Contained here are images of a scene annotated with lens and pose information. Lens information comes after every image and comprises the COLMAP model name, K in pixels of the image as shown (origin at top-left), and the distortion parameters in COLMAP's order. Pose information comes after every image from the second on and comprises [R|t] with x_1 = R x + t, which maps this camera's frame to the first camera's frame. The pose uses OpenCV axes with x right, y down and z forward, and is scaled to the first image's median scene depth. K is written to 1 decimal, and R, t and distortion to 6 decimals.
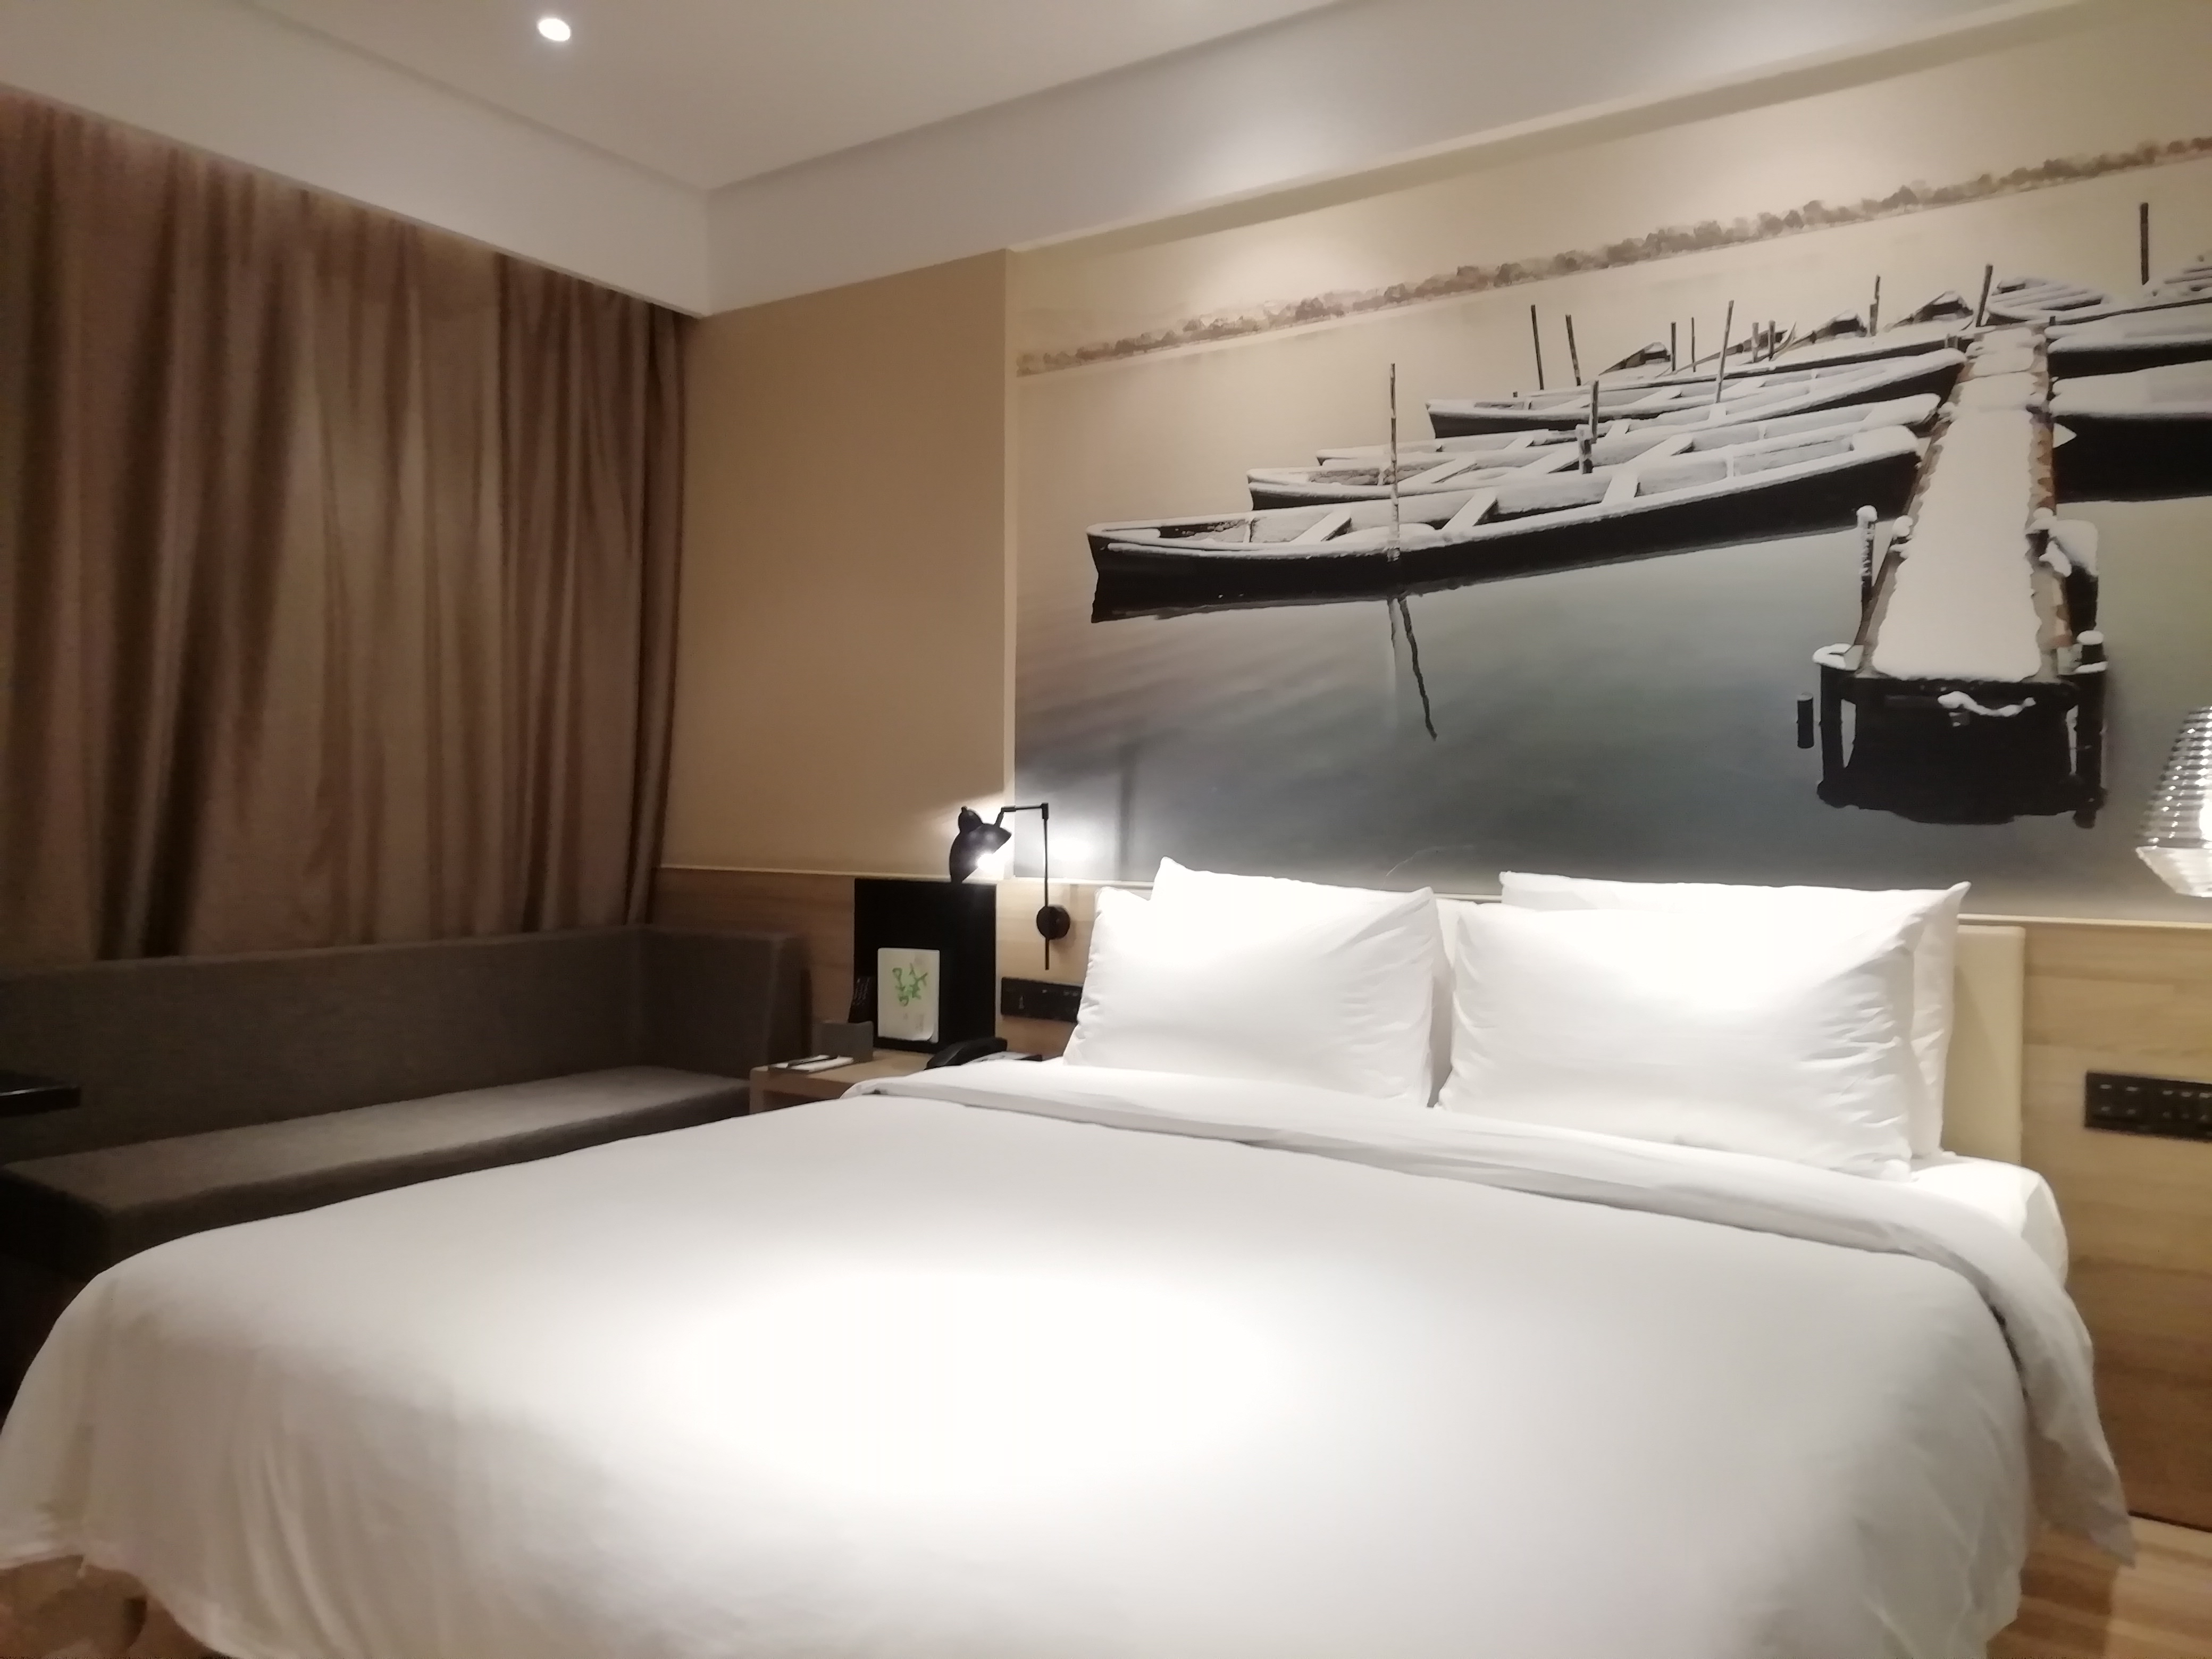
lens RADIAL K [[1665.2, 0, 1114.4], [0, 1665.2, 831.0], [0, 0, 1]] dist [0.028493, -0.018935]
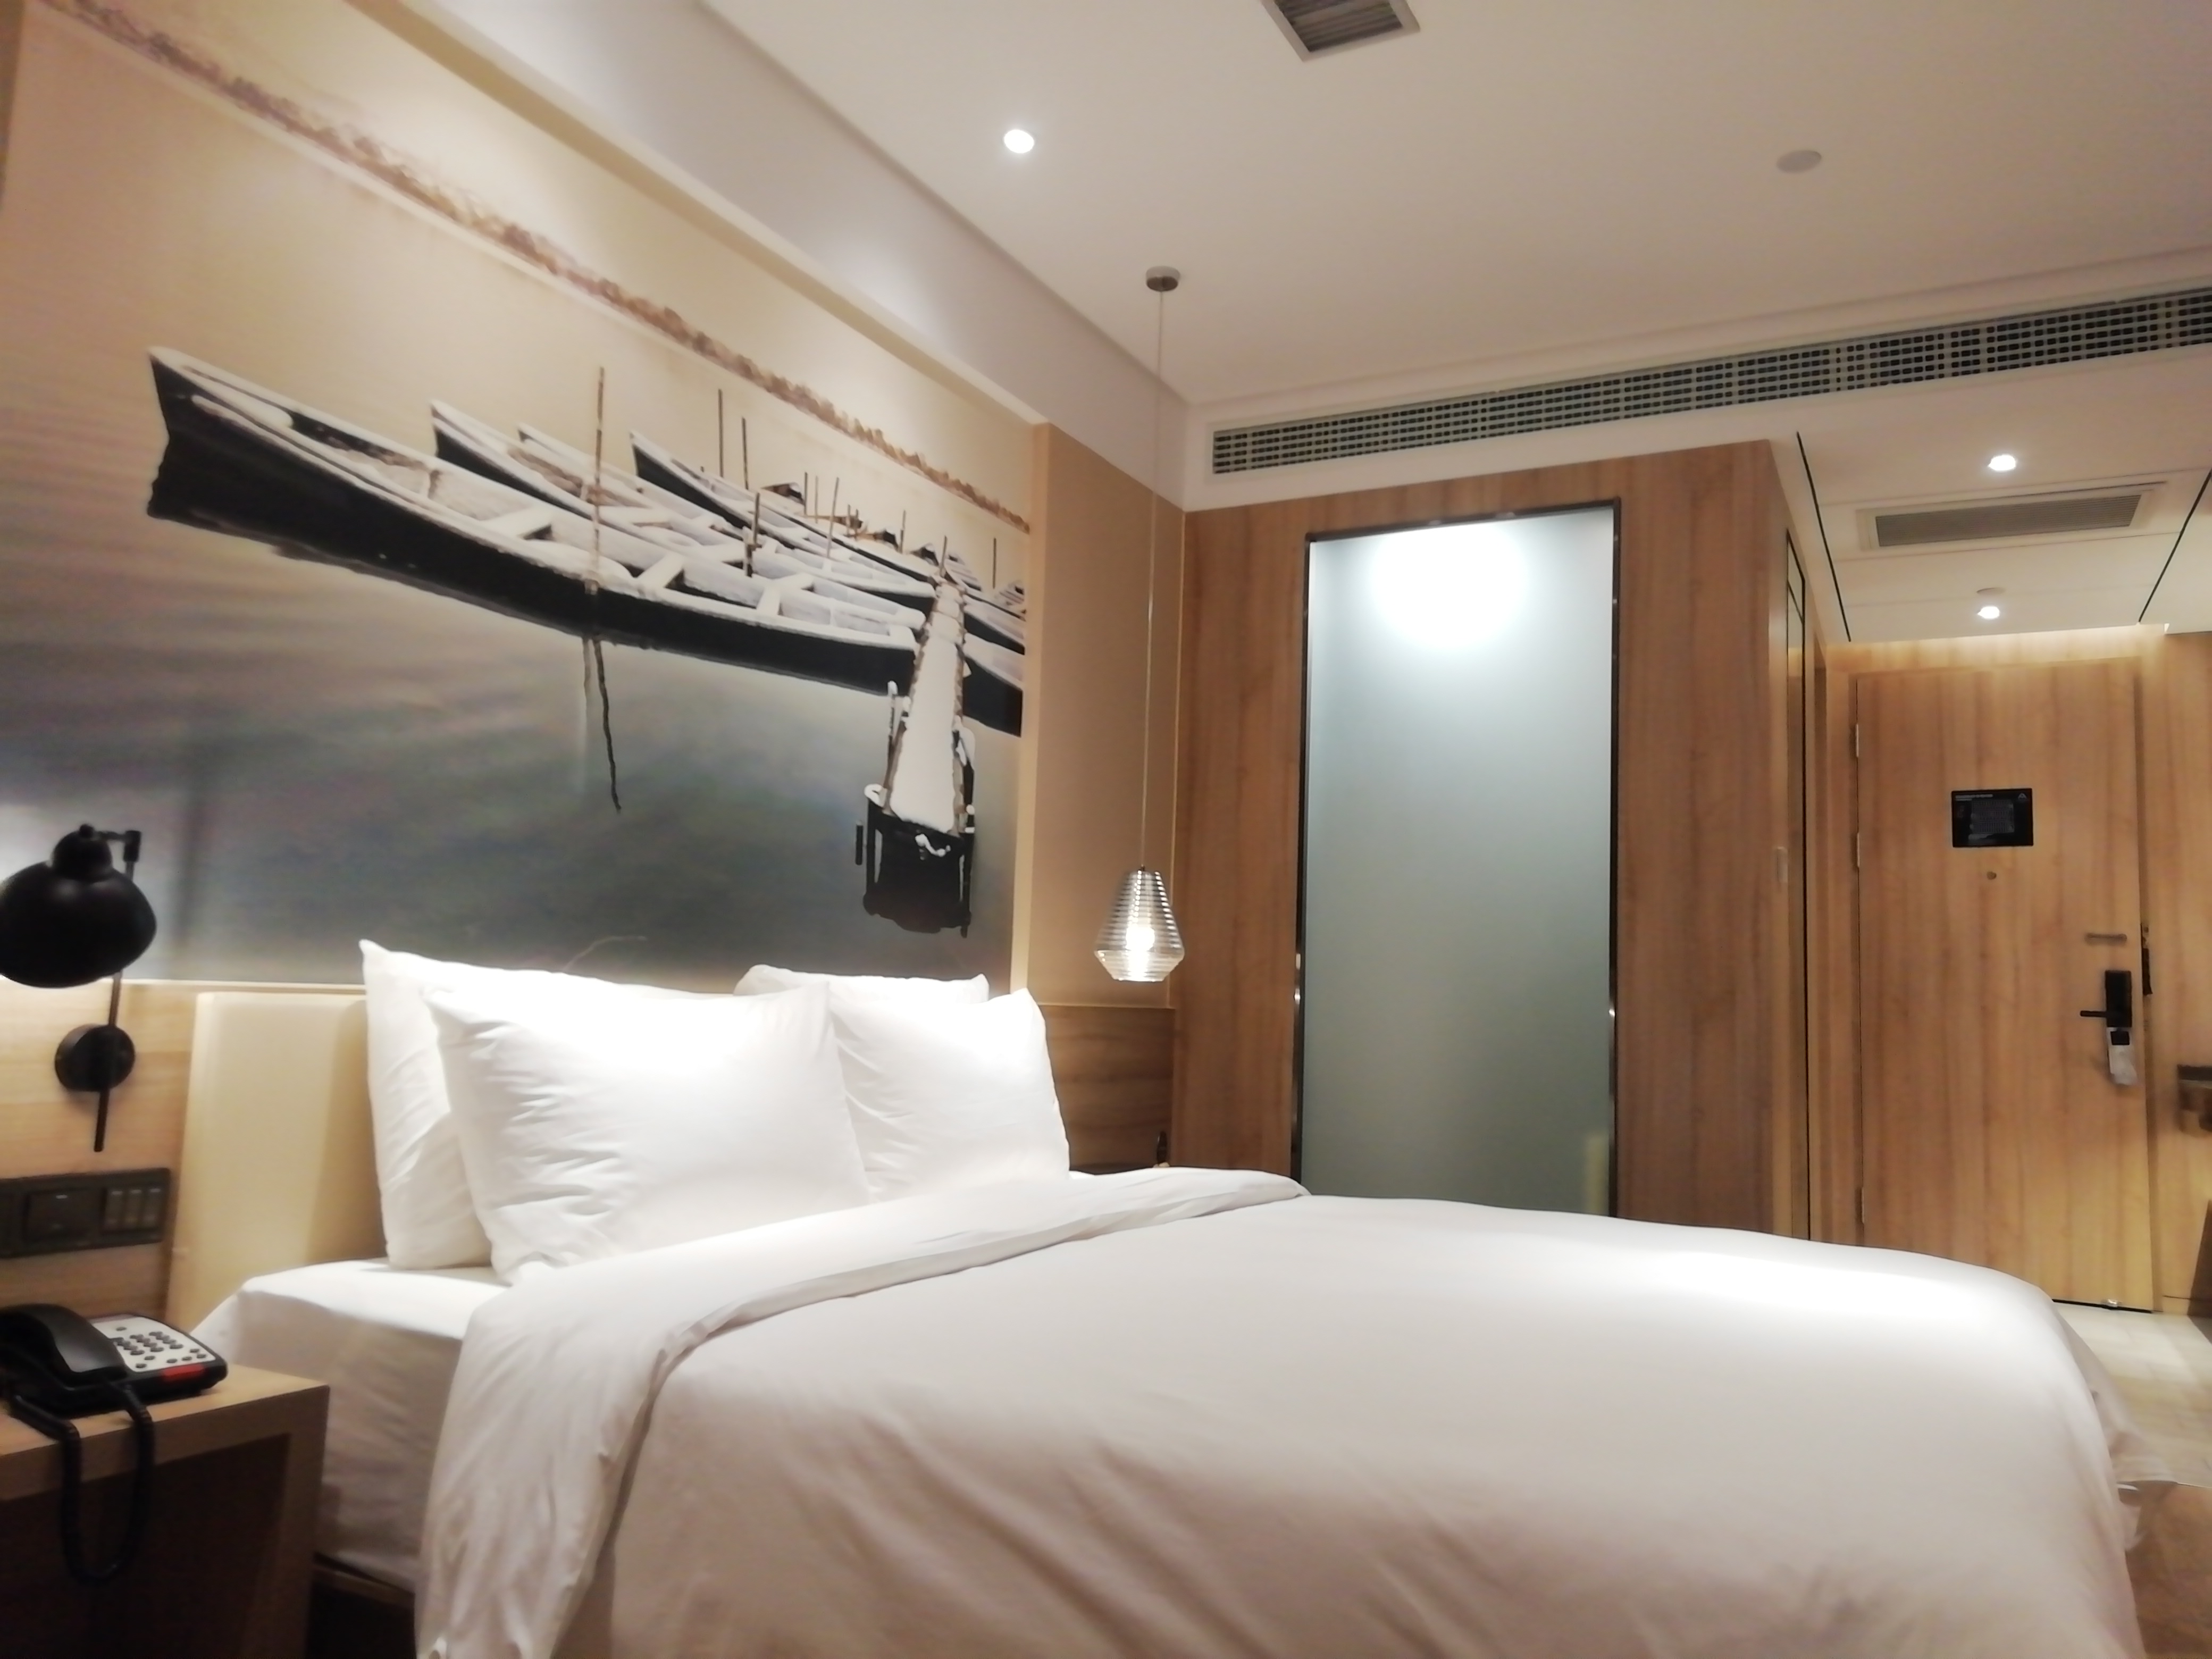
lens RADIAL K [[1665.2, 0, 1113.8], [0, 1665.2, 825.6], [0, 0, 1]] dist [0.028493, -0.018935]
pose [[-0.161975, 0.093435, 0.982361, -0.748185], [-0.018530, 0.995044, -0.097696, 0.034039], [-0.986621, -0.034028, -0.159441, 0.940771]]
